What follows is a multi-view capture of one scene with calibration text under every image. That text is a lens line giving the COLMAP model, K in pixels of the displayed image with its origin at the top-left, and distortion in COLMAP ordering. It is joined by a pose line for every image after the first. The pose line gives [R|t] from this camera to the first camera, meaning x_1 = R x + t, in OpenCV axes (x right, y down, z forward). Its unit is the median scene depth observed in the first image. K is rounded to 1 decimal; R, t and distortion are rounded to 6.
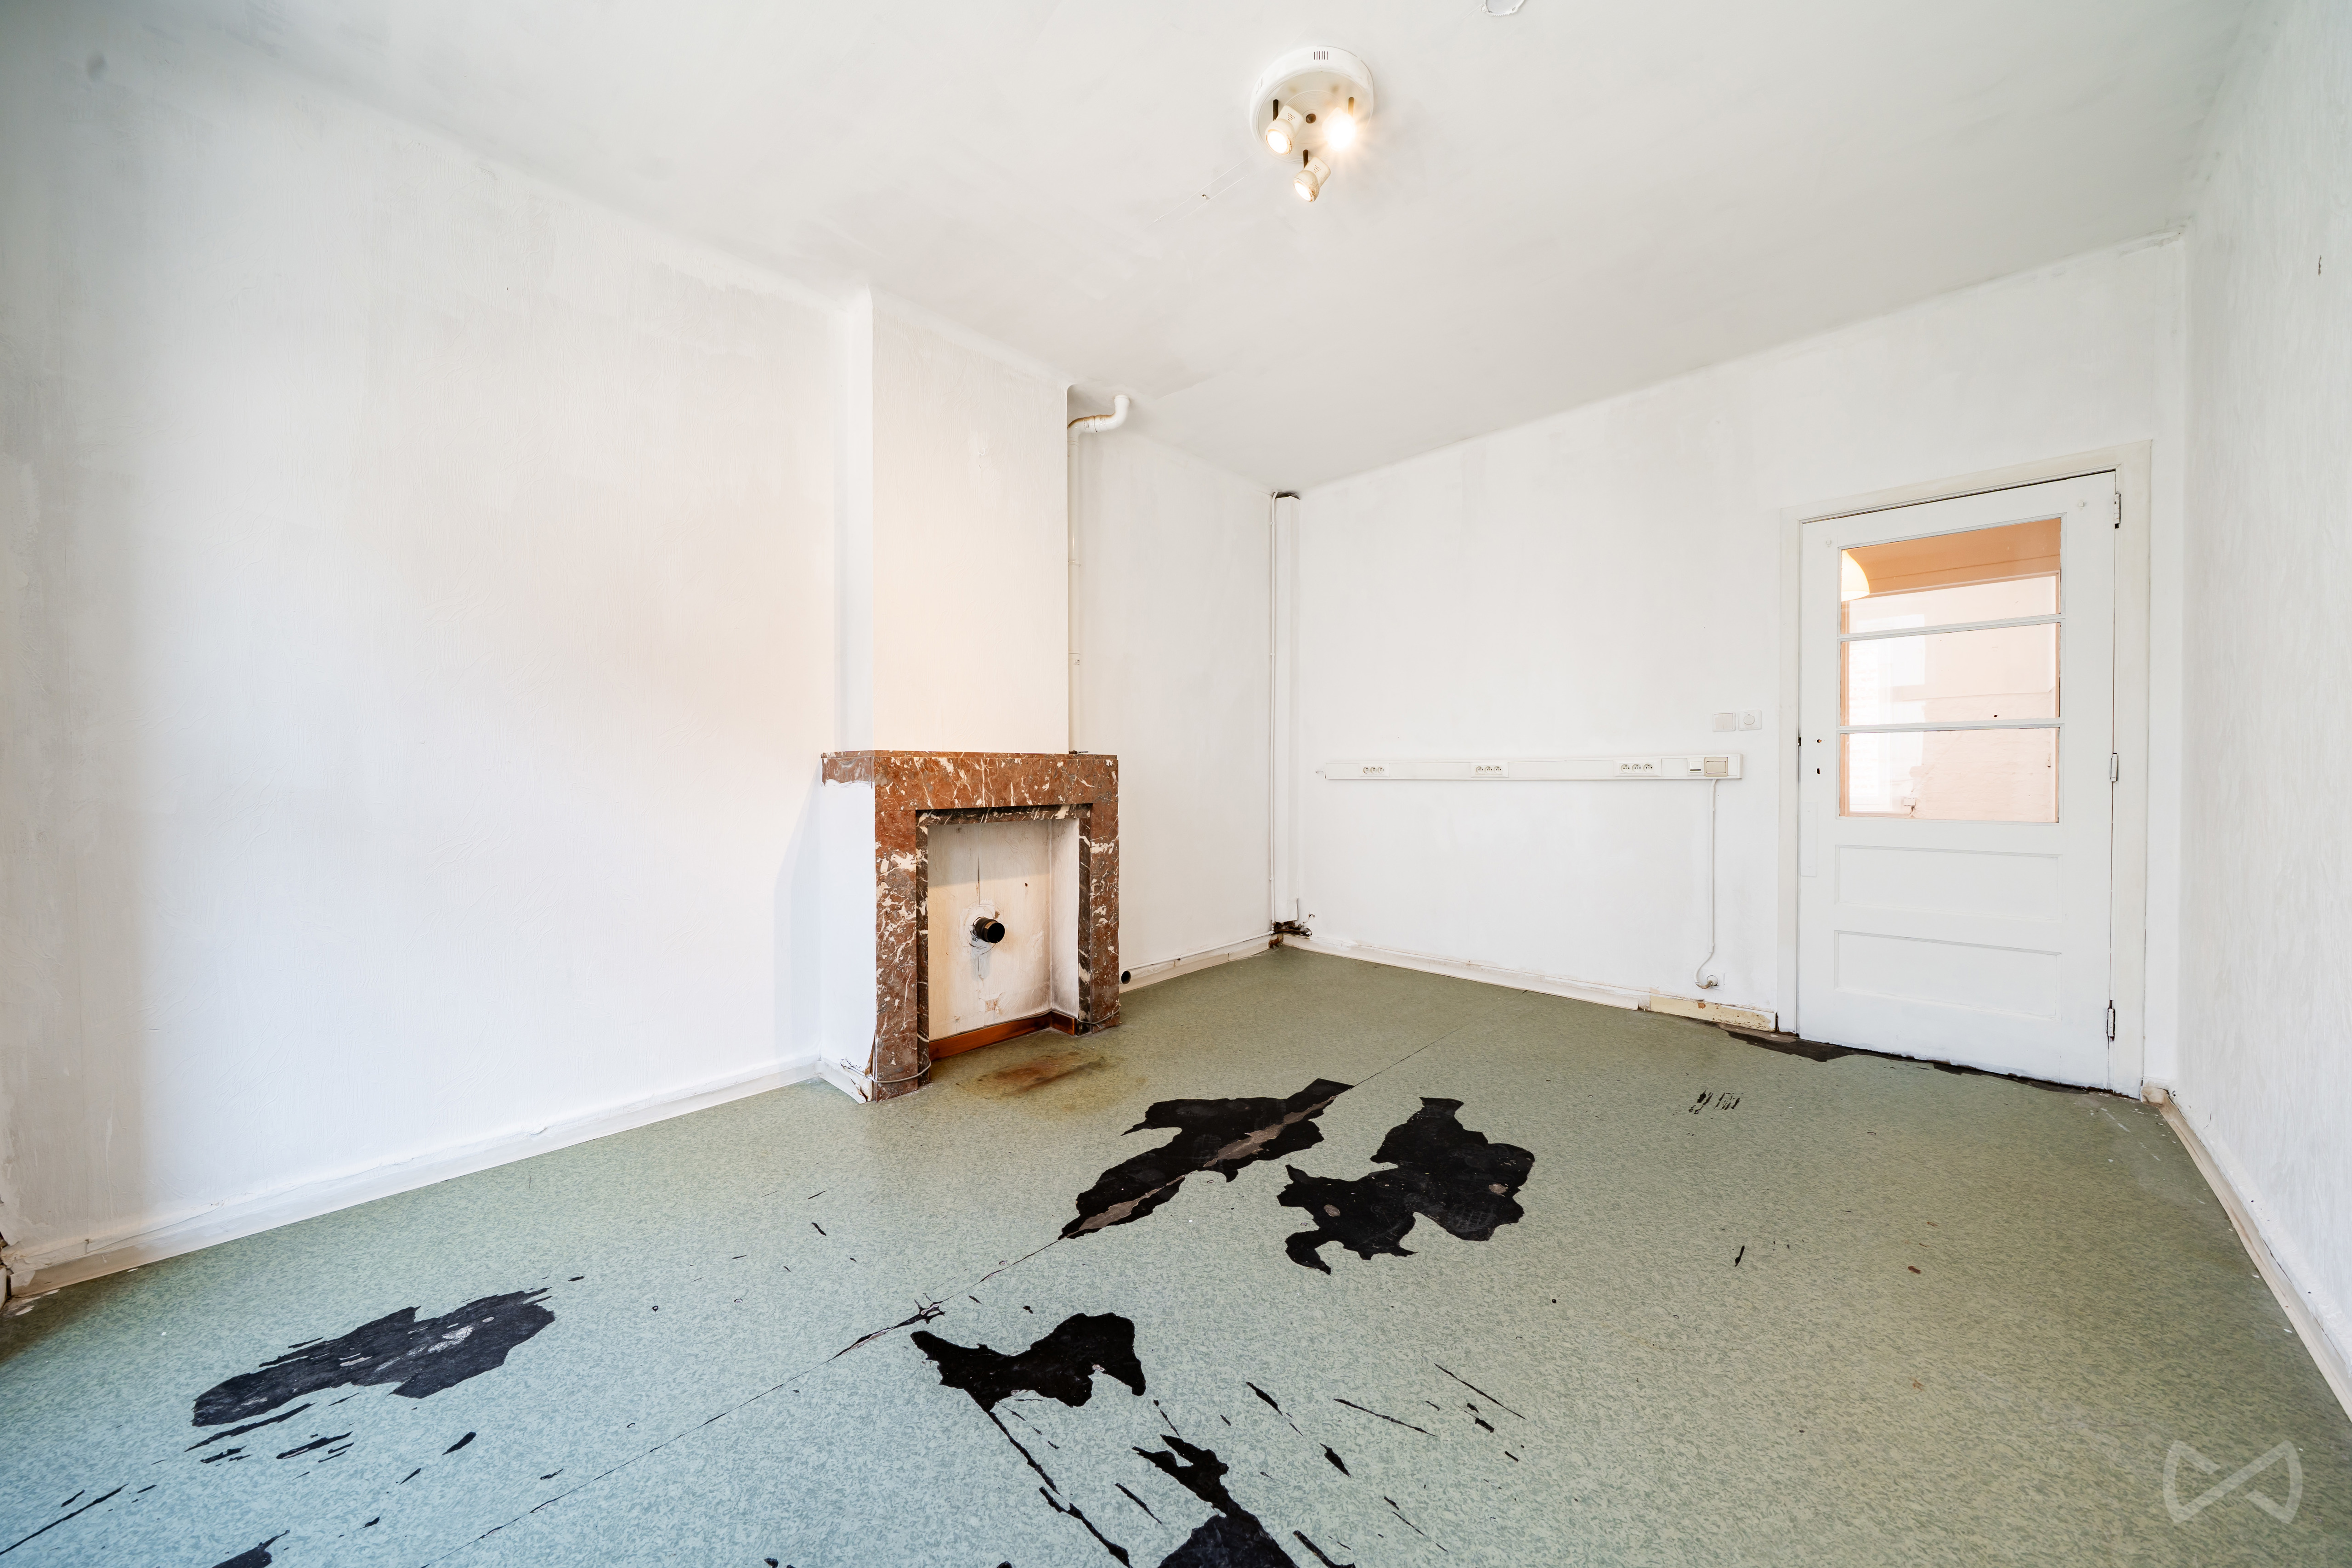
lens RADIAL K [[791.4, 0, 1176.0], [0, 791.4, 784.0], [0, 0, 1]] dist [-0.023119, 0.000051]
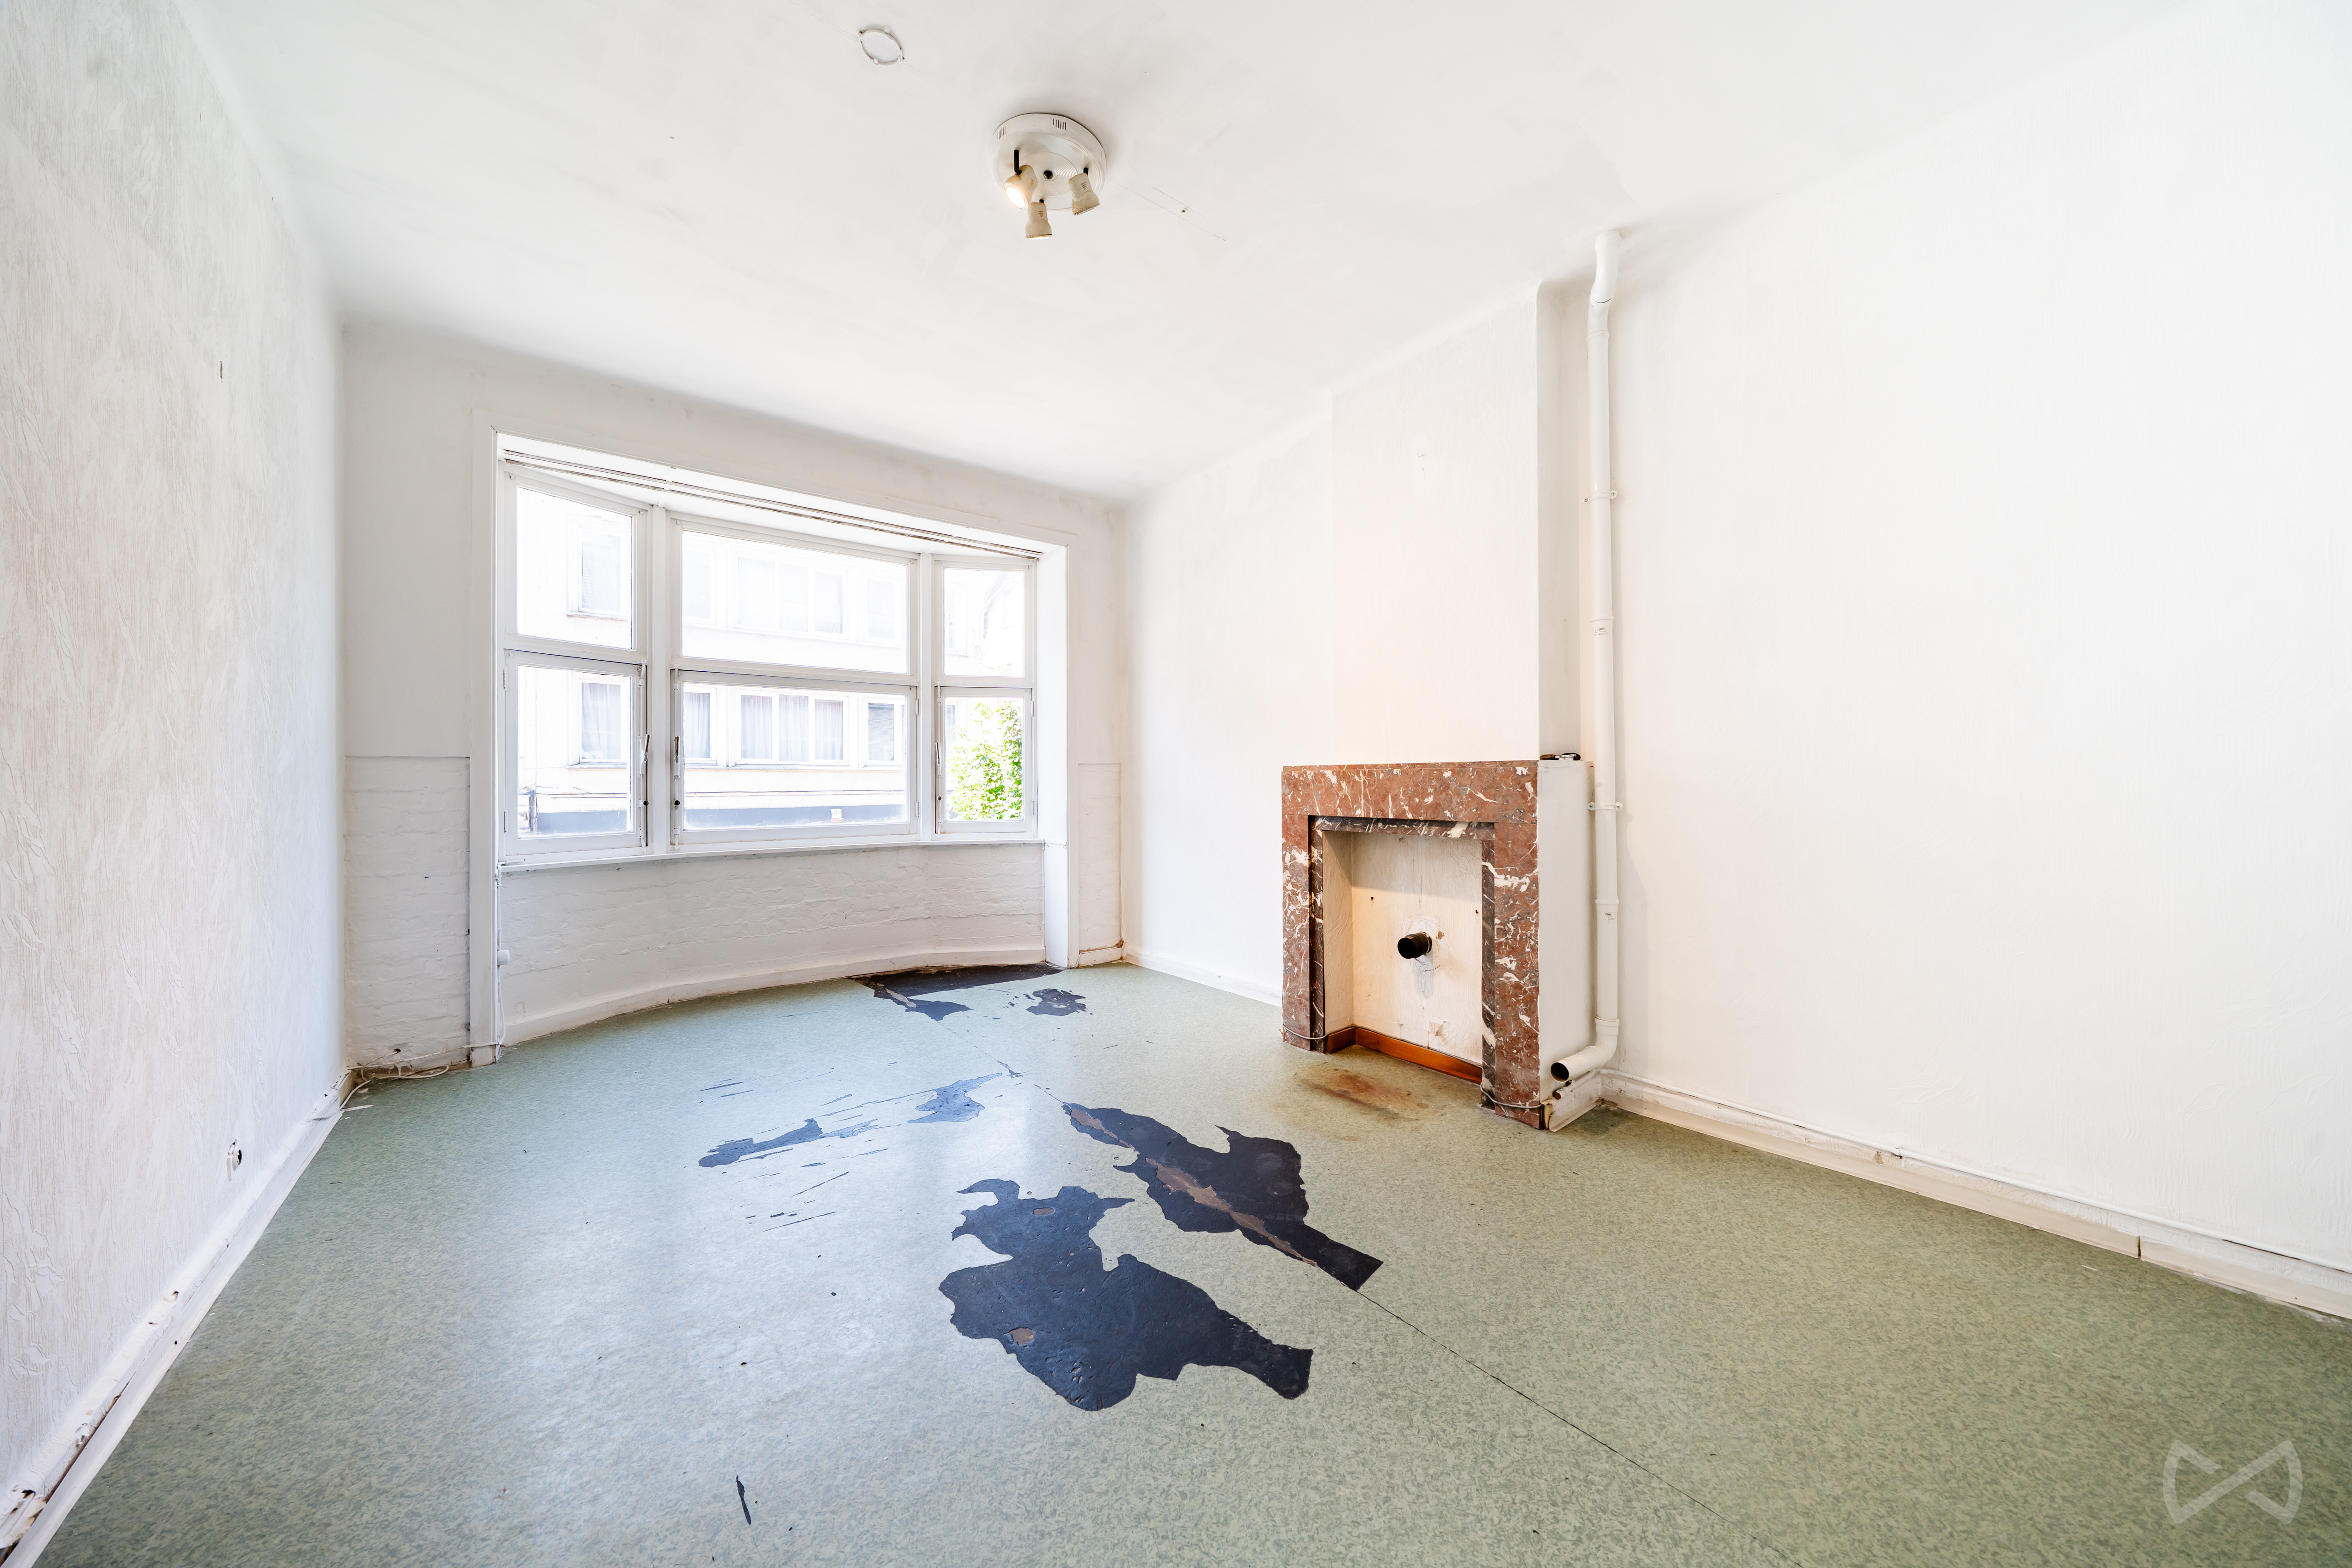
lens RADIAL K [[812.4, 0, 1178.0], [0, 812.4, 779.1], [0, 0, 1]] dist [-0.003653, -0.000010]
pose [[-0.147556, 0.002145, -0.989051, 0.851452], [-0.007569, 0.999966, 0.003298, -0.022305], [0.989025, 0.007972, -0.147535, 0.919456]]
